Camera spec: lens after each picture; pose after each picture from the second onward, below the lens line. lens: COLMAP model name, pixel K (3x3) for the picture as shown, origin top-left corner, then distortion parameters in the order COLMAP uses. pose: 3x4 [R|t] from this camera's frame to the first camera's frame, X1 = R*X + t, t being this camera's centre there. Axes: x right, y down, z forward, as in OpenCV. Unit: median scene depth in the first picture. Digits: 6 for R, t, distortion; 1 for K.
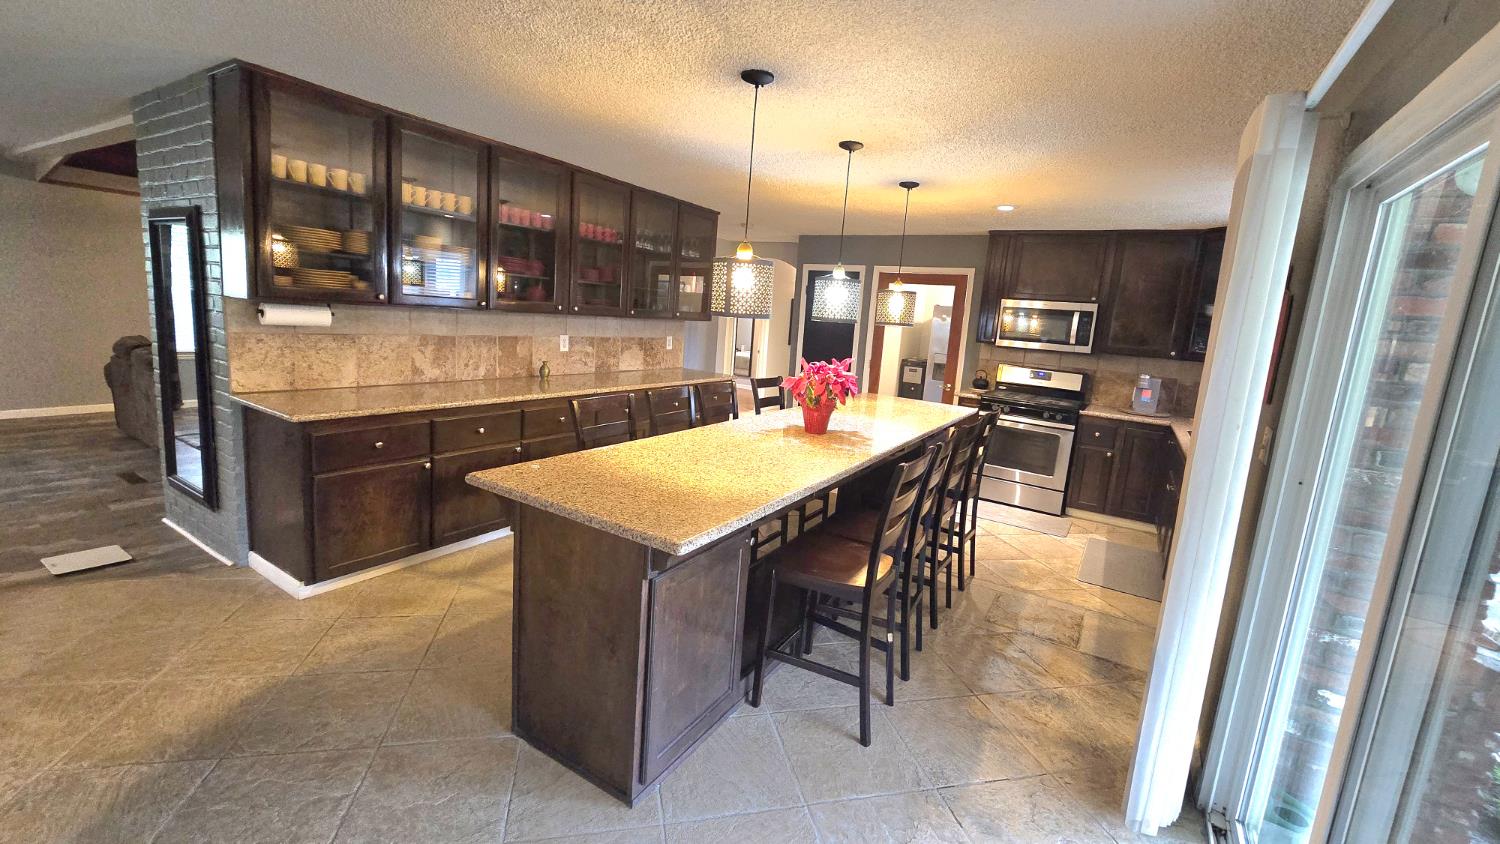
lens RADIAL K [[619.2, 0, 750.7], [0, 619.2, 414.8], [0, 0, 1]] dist [-0.001359, -0.000018]
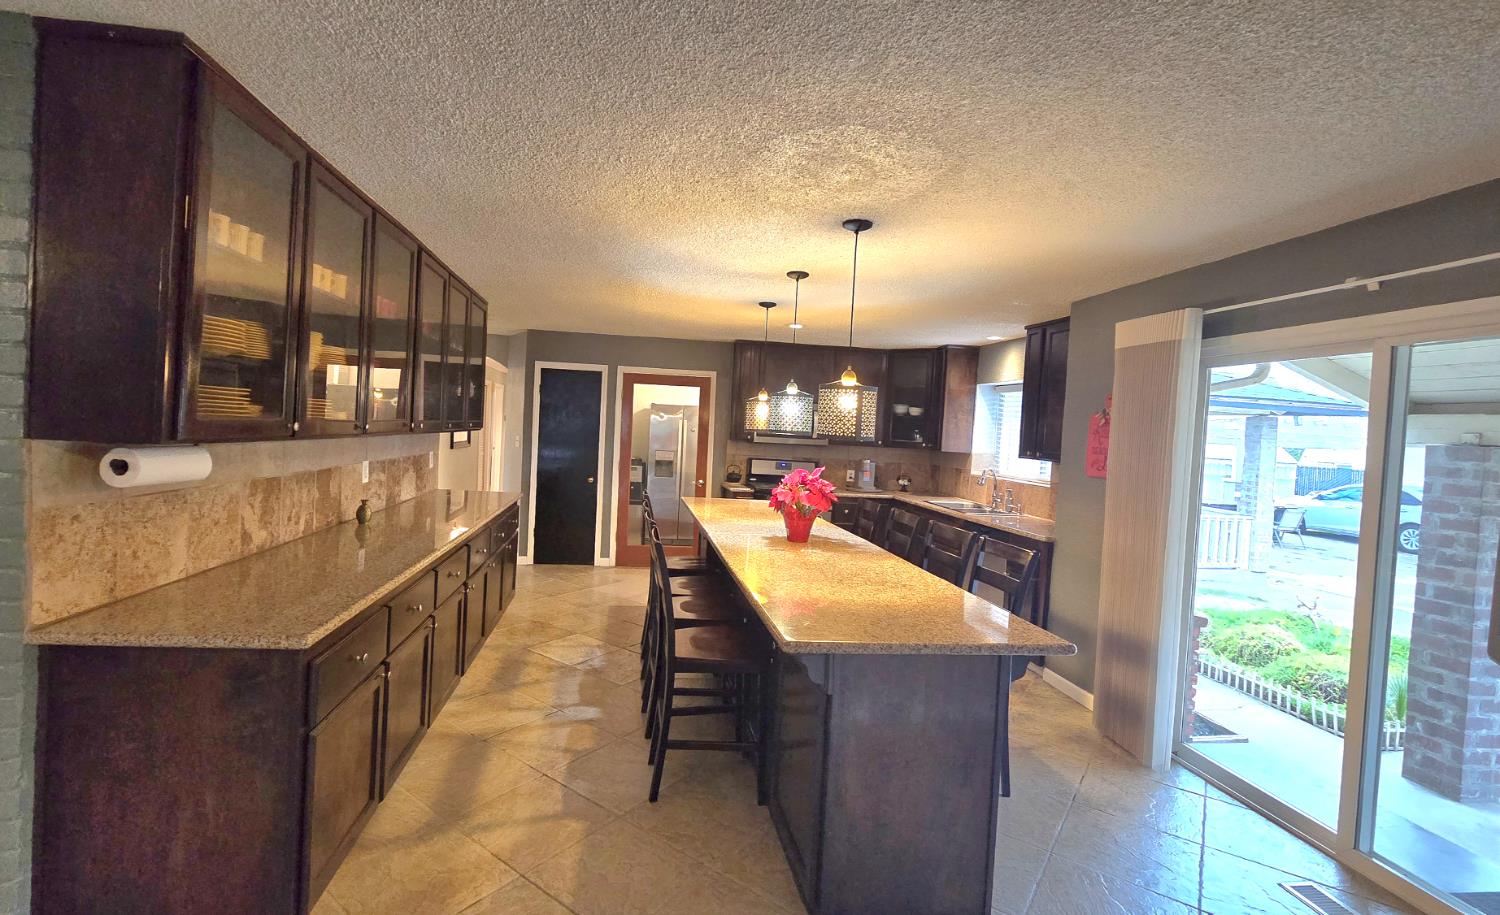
lens RADIAL K [[665.3, 0, 741.6], [0, 665.3, 448.3], [0, 0, 1]] dist [0.002907, 0.000265]
pose [[0.768601, -0.056742, 0.637207, -0.557525], [0.113554, 0.992342, -0.048603, -0.067710], [-0.629570, 0.109714, 0.769158, 0.153701]]
